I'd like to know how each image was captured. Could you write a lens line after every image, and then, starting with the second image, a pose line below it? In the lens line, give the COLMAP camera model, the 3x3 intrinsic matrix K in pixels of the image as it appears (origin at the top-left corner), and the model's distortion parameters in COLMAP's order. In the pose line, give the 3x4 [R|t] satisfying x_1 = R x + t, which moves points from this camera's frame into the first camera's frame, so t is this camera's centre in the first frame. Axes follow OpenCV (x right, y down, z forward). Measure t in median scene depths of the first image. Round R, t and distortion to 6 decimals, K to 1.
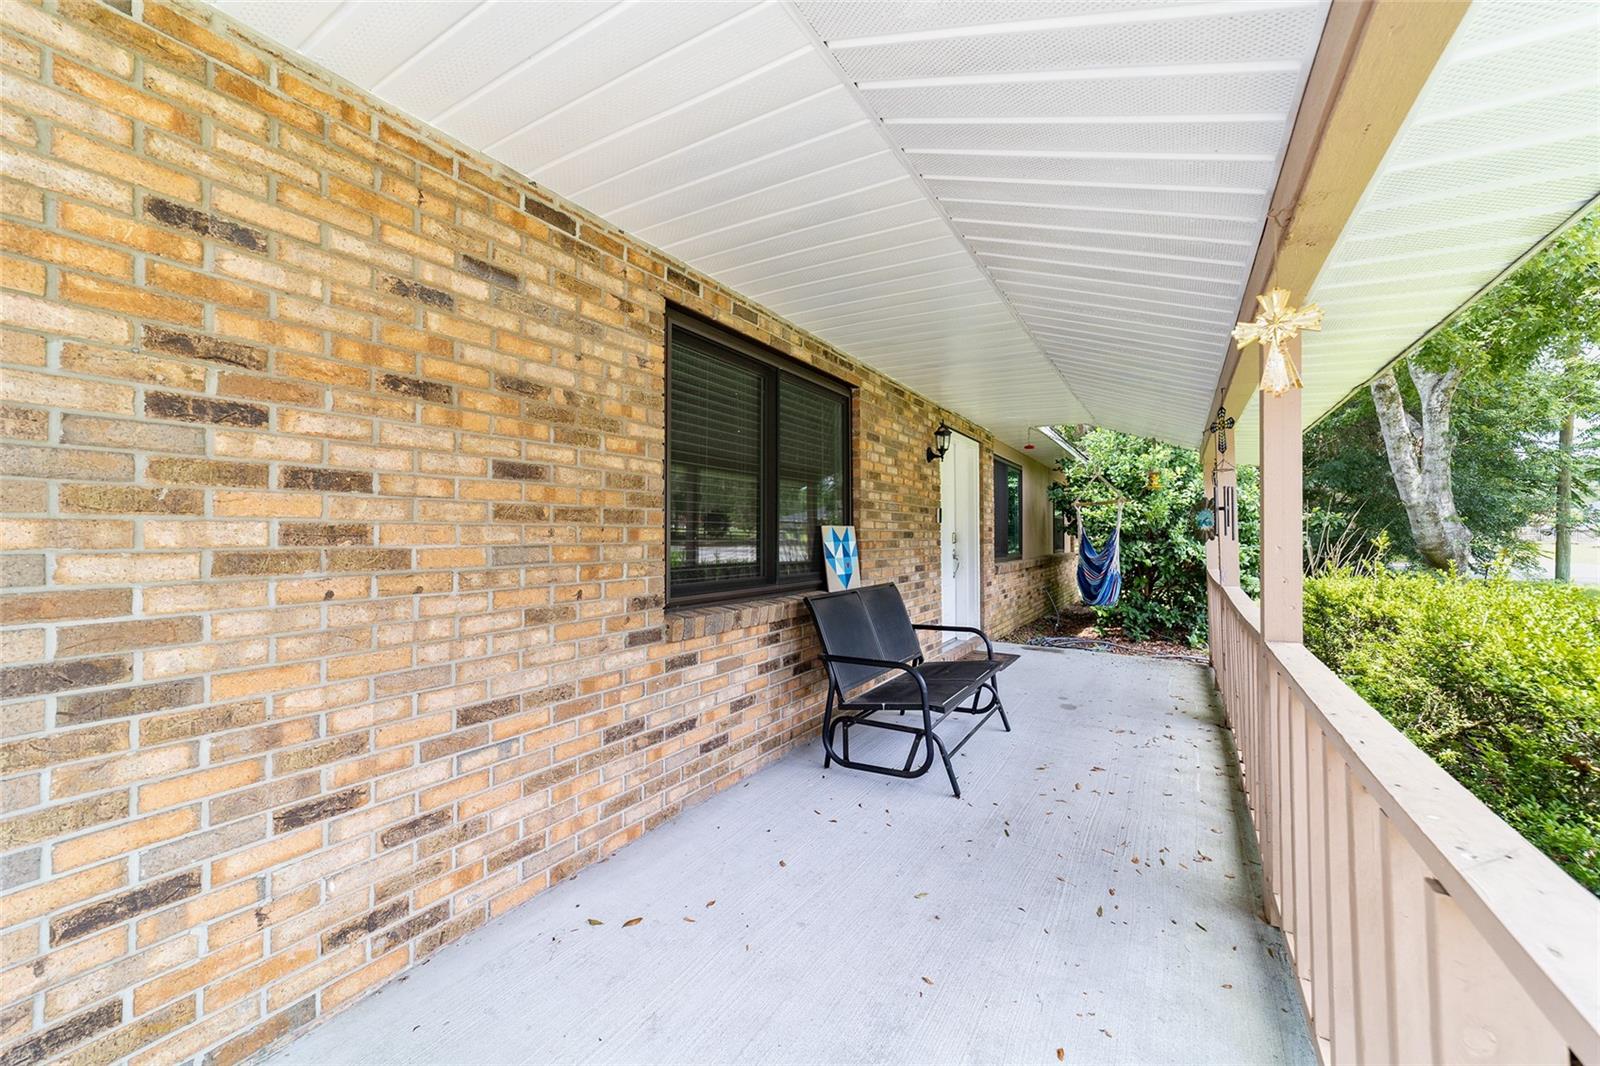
lens RADIAL K [[623.2, 0, 802.0], [0, 623.2, 529.4], [0, 0, 1]] dist [0.000463, 0.000176]
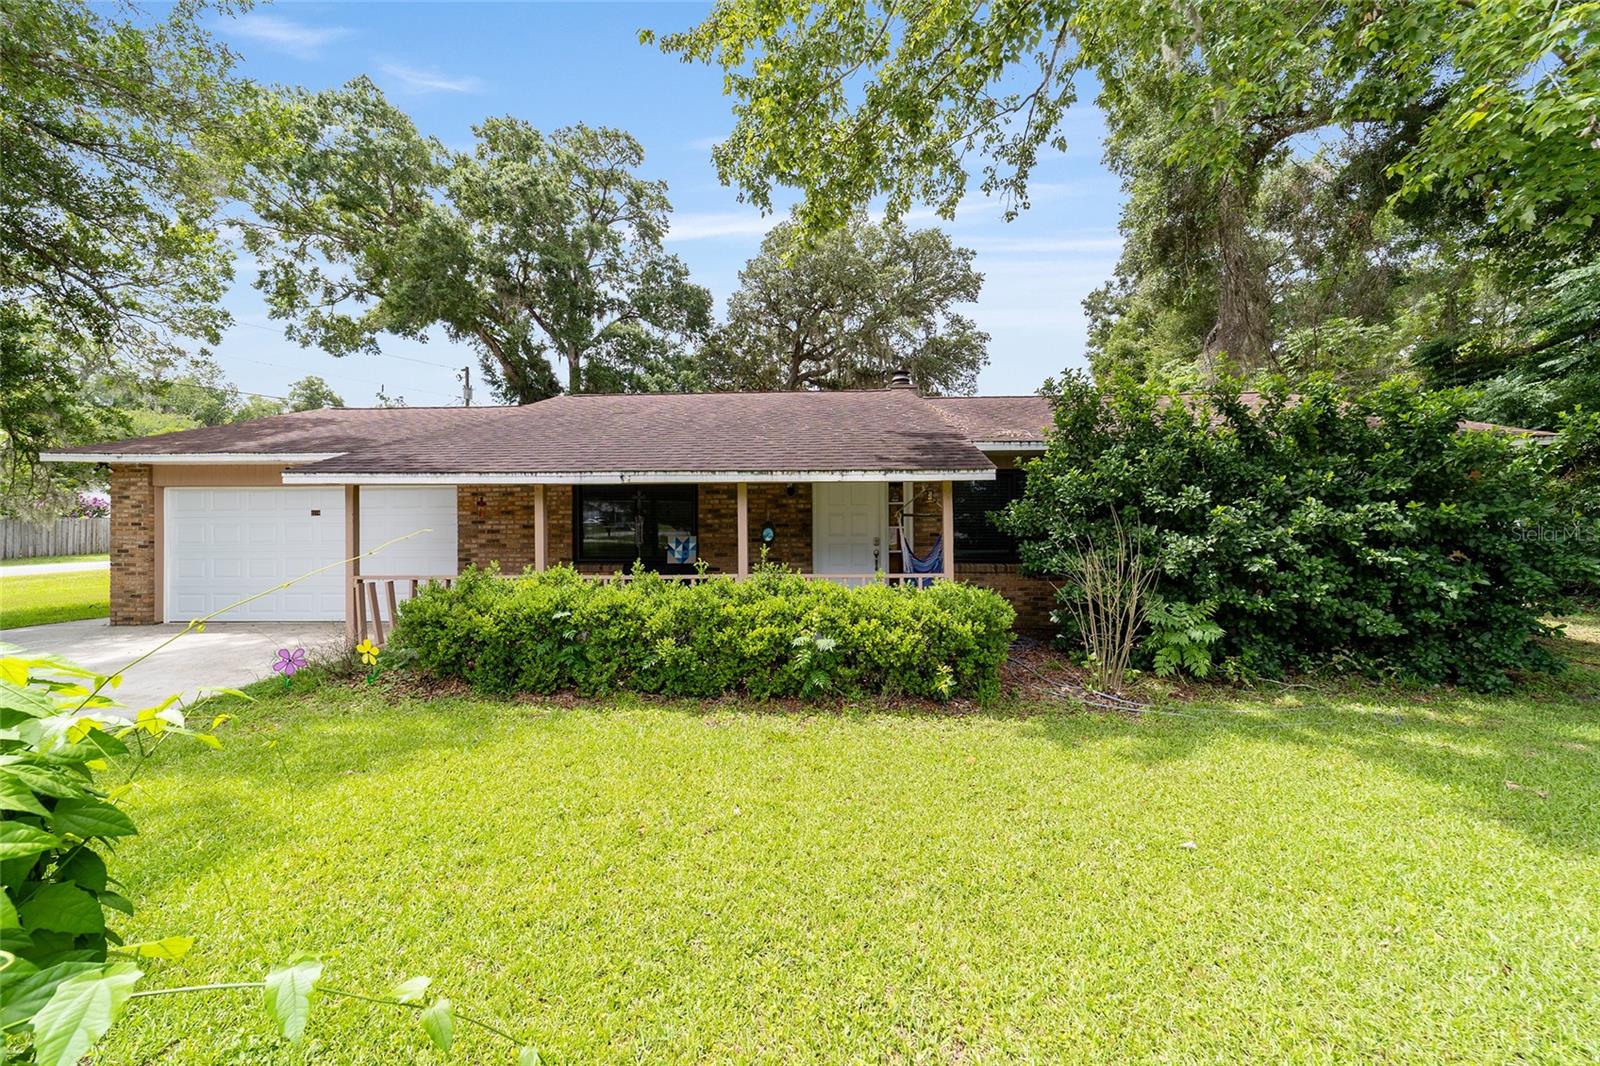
lens RADIAL K [[623.2, 0, 800.1], [0, 623.2, 534.7], [0, 0, 1]] dist [0.000463, 0.000176]
pose [[0.457080, -0.002625, -0.889422, 4.976968], [0.011762, 0.999926, 0.003093, -0.030928], [0.889348, -0.011875, 0.457077, 0.778707]]
